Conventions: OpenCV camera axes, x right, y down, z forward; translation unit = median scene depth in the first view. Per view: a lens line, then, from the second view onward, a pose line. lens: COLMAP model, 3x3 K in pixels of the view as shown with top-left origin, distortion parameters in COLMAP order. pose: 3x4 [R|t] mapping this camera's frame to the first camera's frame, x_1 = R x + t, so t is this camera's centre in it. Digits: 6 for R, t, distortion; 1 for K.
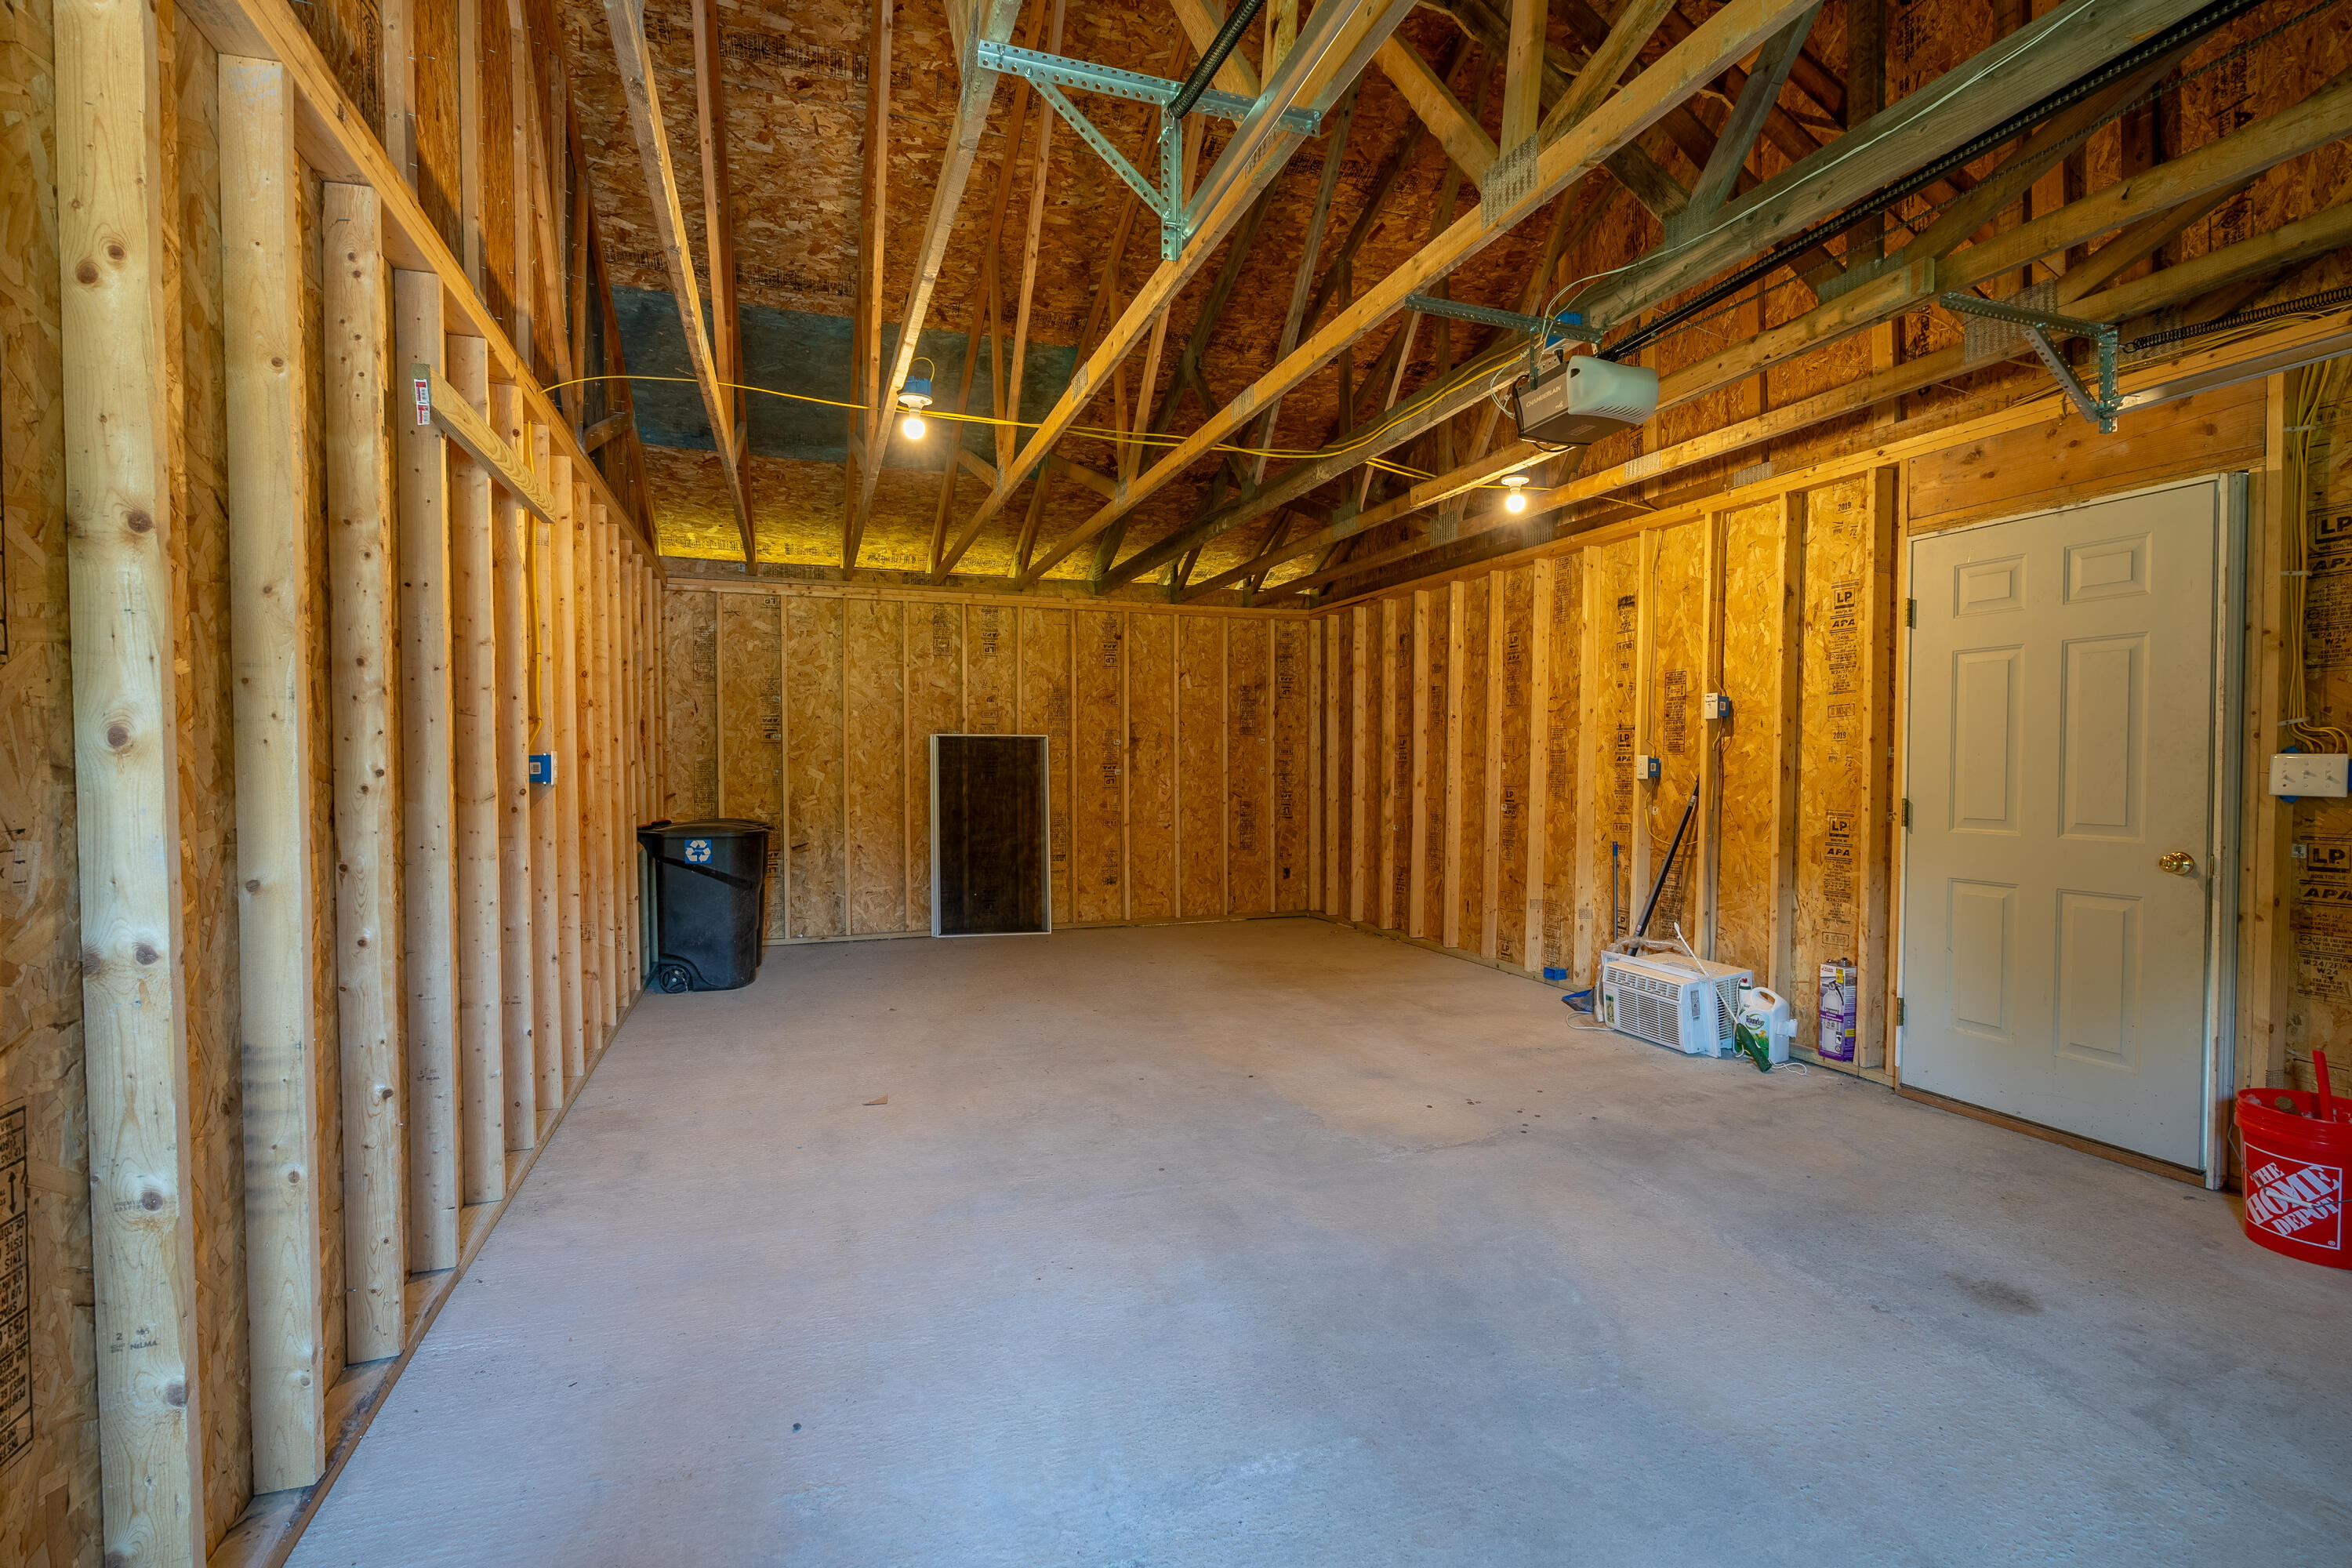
lens RADIAL K [[1052.6, 0, 1182.5], [0, 1052.6, 781.6], [0, 0, 1]] dist [-0.006706, 0.001917]
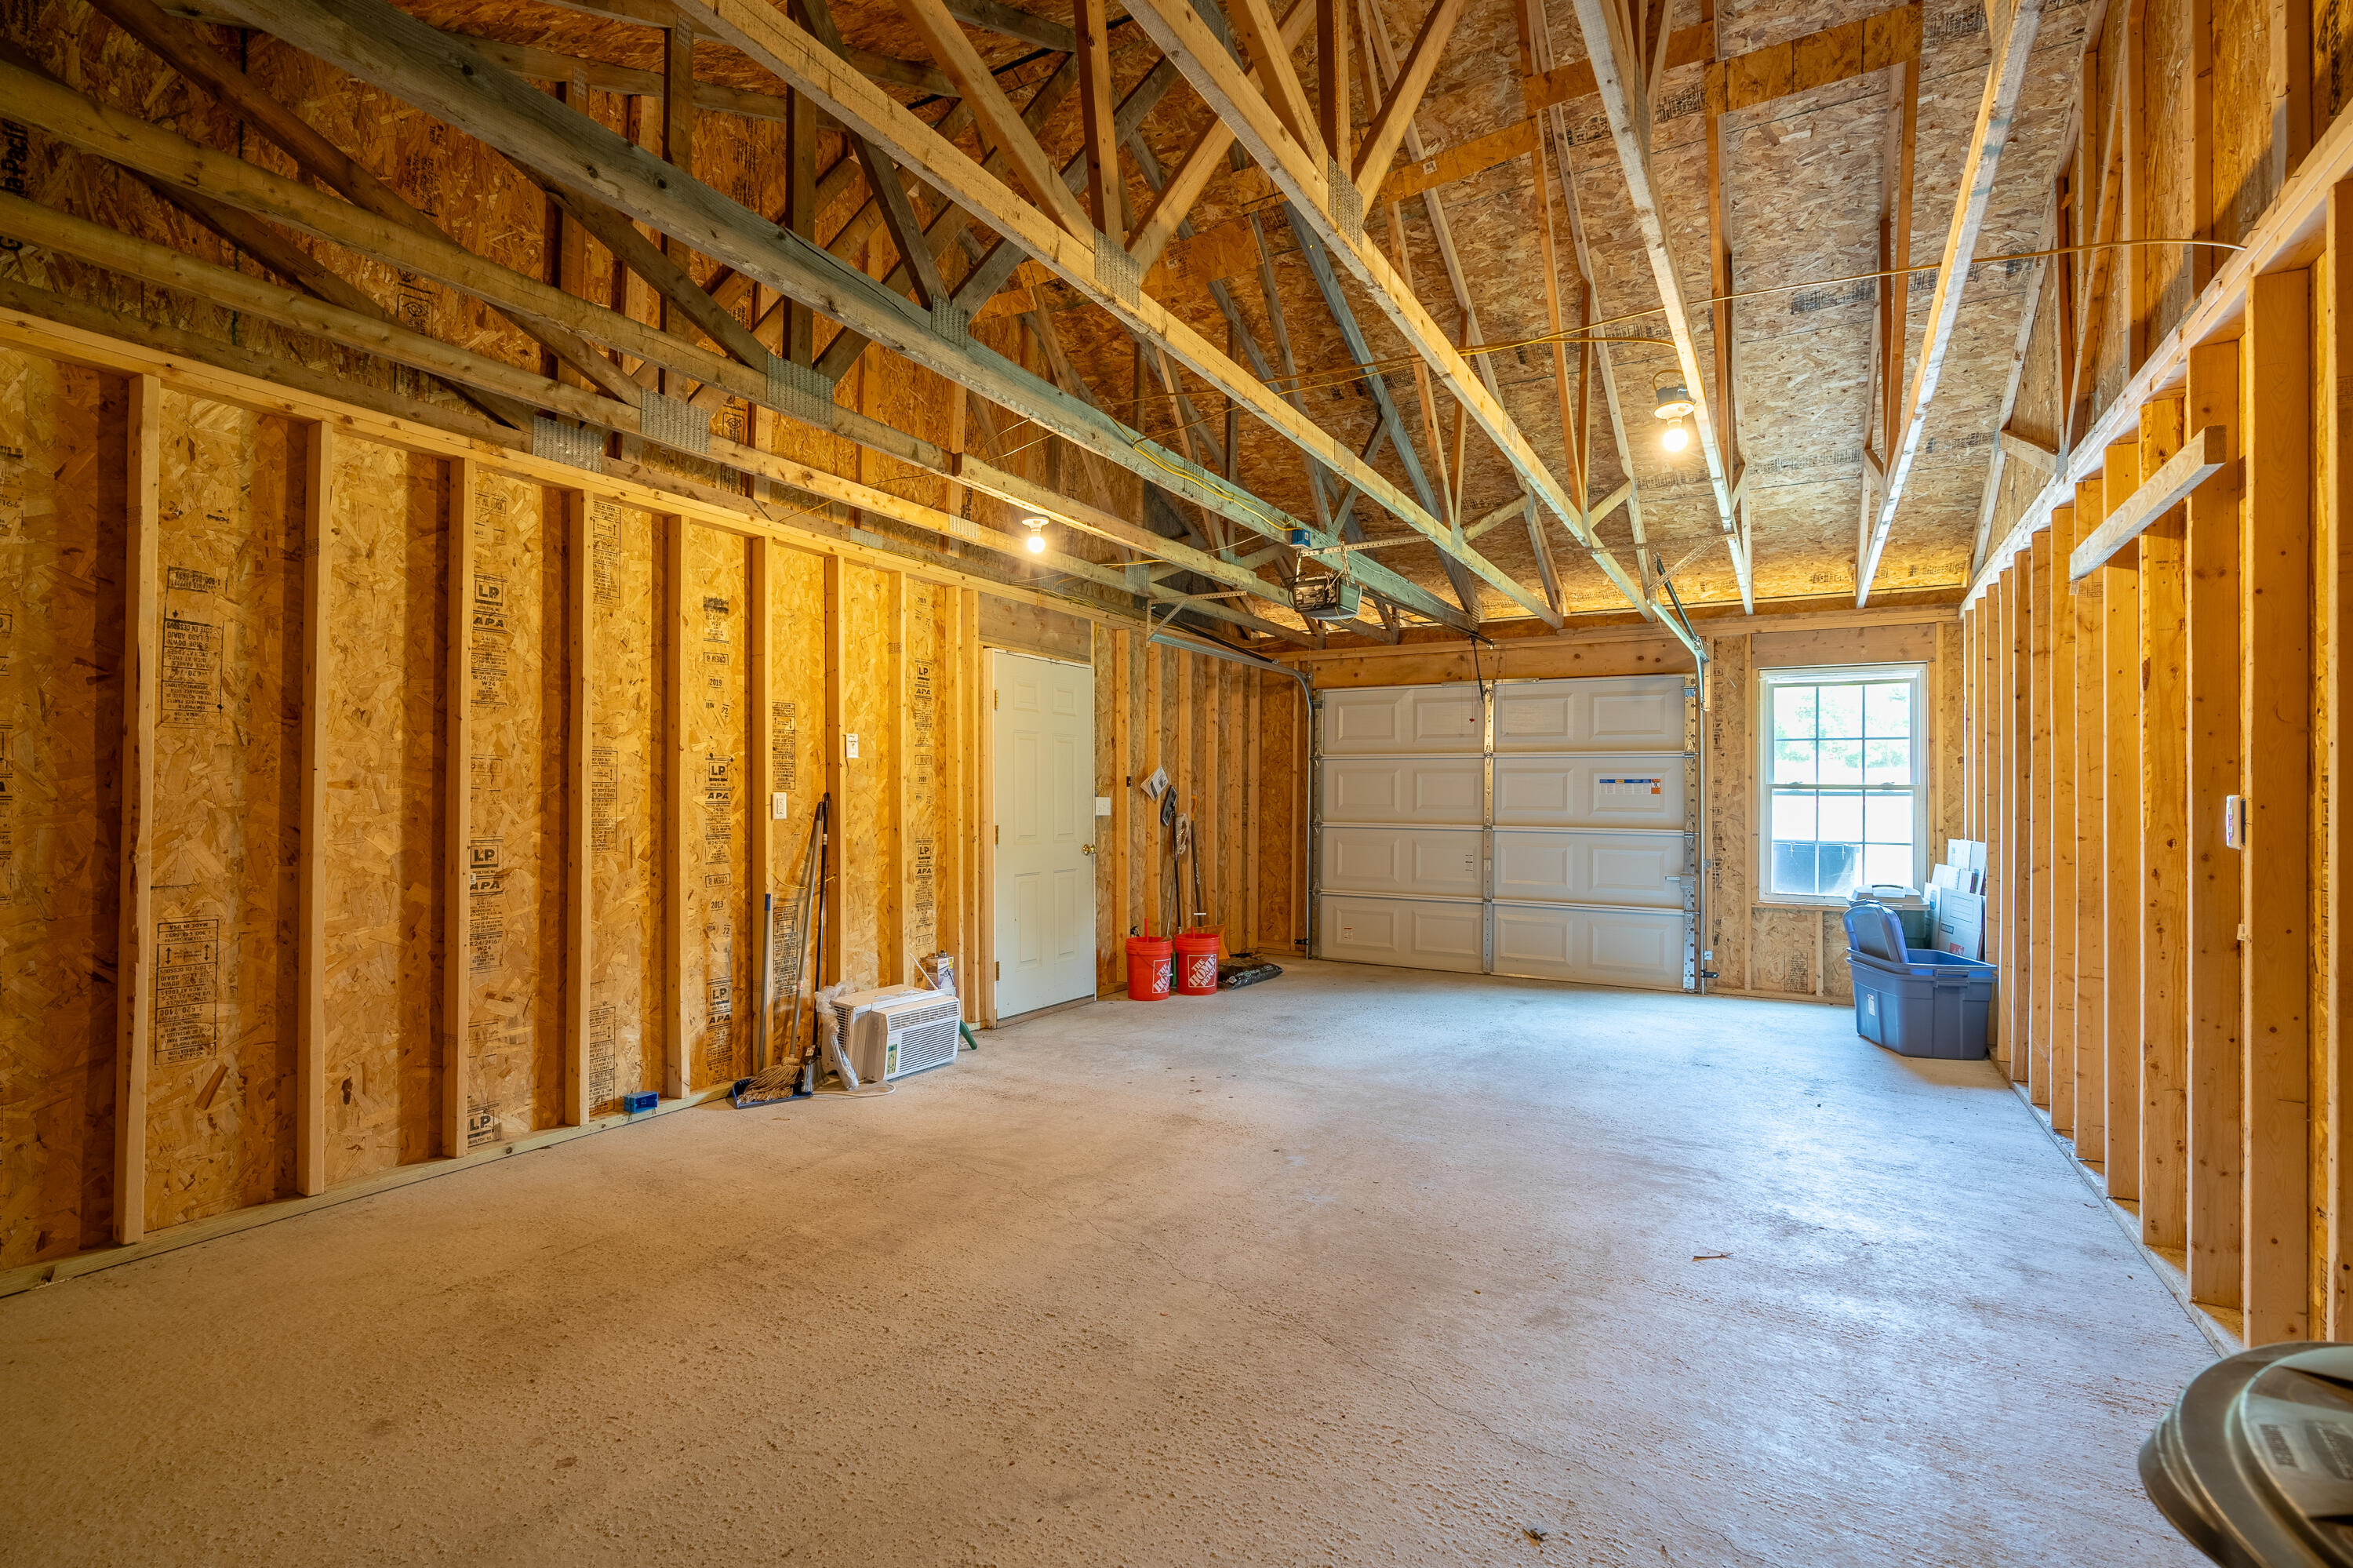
lens RADIAL K [[1053.1, 0, 1183.1], [0, 1053.1, 781.6], [0, 0, 1]] dist [-0.006706, 0.001917]
pose [[-0.631921, 0.005869, 0.775011, -0.624018], [0.006777, 0.999975, -0.002047, -0.039819], [-0.775003, 0.003958, -0.631945, 1.736815]]
